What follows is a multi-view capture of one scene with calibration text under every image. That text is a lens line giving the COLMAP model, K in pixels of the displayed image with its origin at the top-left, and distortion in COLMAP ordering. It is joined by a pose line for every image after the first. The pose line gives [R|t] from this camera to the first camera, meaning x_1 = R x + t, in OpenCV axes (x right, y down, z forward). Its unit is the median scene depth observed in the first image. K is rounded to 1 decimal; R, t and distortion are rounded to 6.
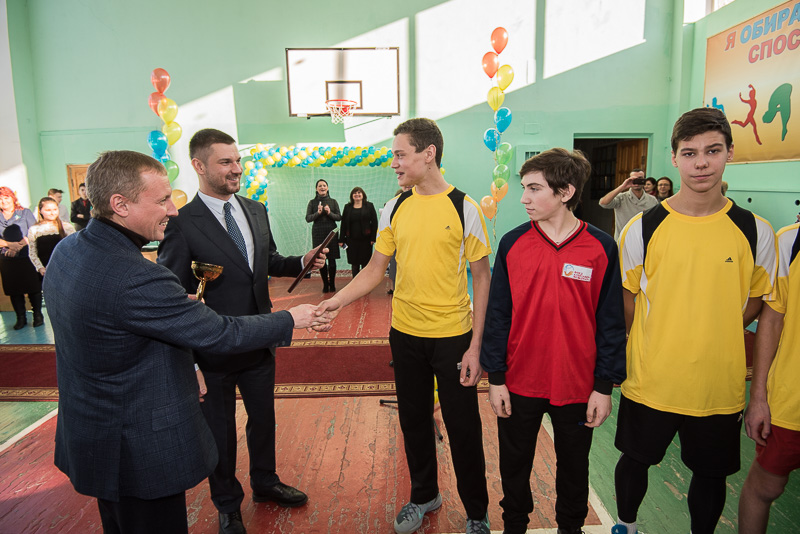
lens RADIAL K [[411.0, 0, 423.3], [0, 411.0, 245.3], [0, 0, 1]] dist [-0.023923, -0.004143]
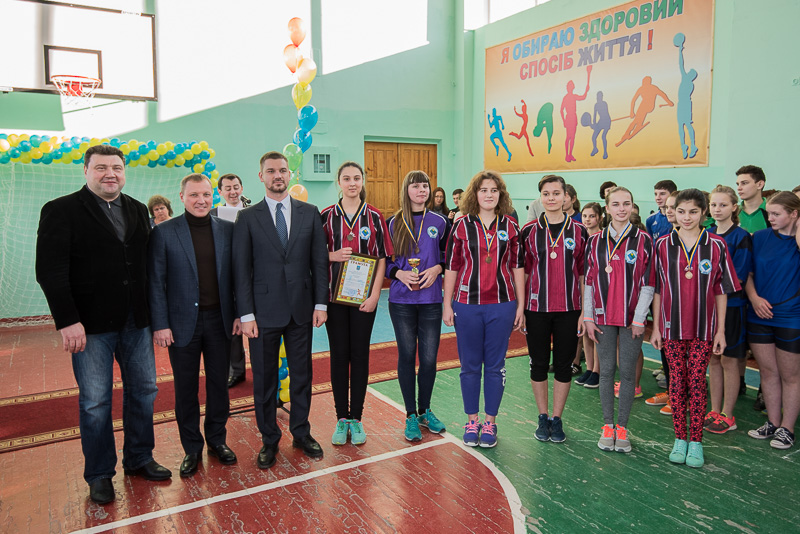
lens RADIAL K [[561.7, 0, 418.1], [0, 561.7, 264.7], [0, 0, 1]] dist [-0.011577, -0.012059]
pose [[0.886752, -0.047848, 0.459763, -0.136102], [0.055334, 0.998464, -0.002813, 0.026611], [-0.458922, 0.027934, 0.888037, -0.181438]]
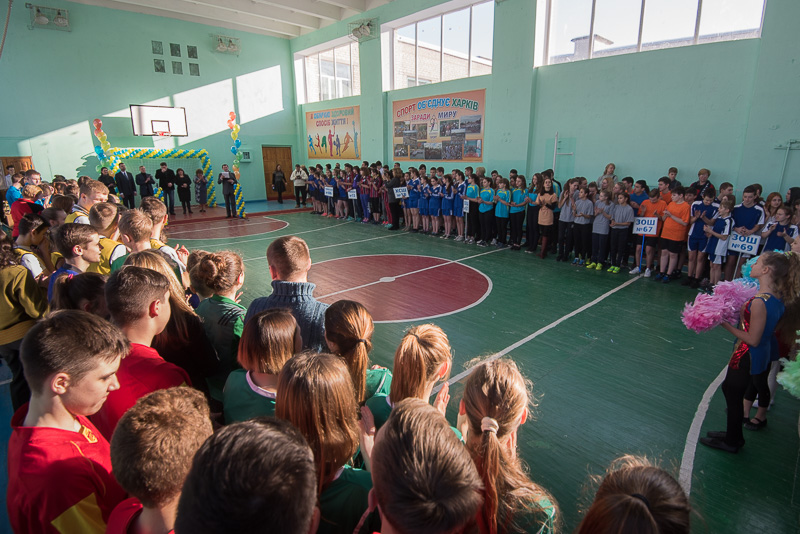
lens RADIAL K [[411.0, 0, 407.5], [0, 411.0, 264.5], [0, 0, 1]] dist [-0.023923, -0.004143]
pose [[0.762189, -0.152975, 0.629020, -0.788669], [0.078440, 0.986343, 0.144828, 0.192381], [-0.642585, -0.061046, 0.763779, -1.891831]]
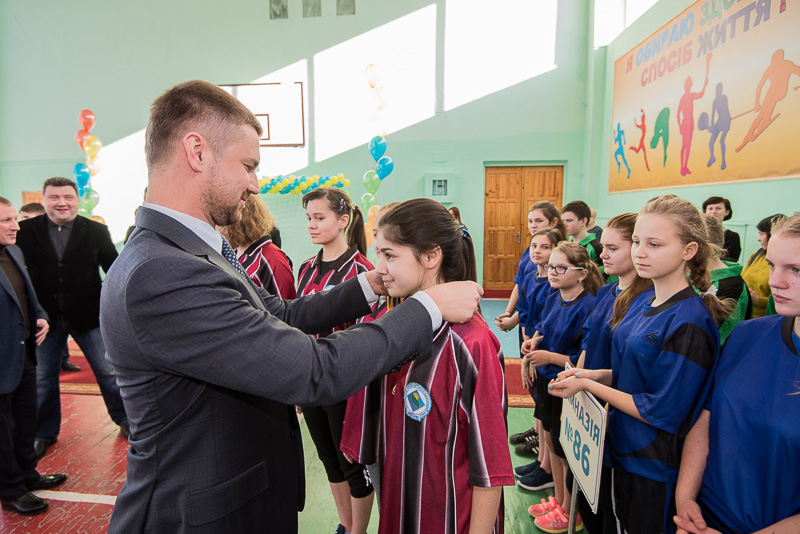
lens RADIAL K [[411.0, 0, 398.0], [0, 411.0, 264.4], [0, 0, 1]] dist [-0.023923, -0.004143]
pose [[0.993042, 0.021058, -0.115866, 0.346801], [-0.022619, 0.999670, -0.012171, -0.003690], [0.115571, 0.014707, 0.993190, -0.023642]]
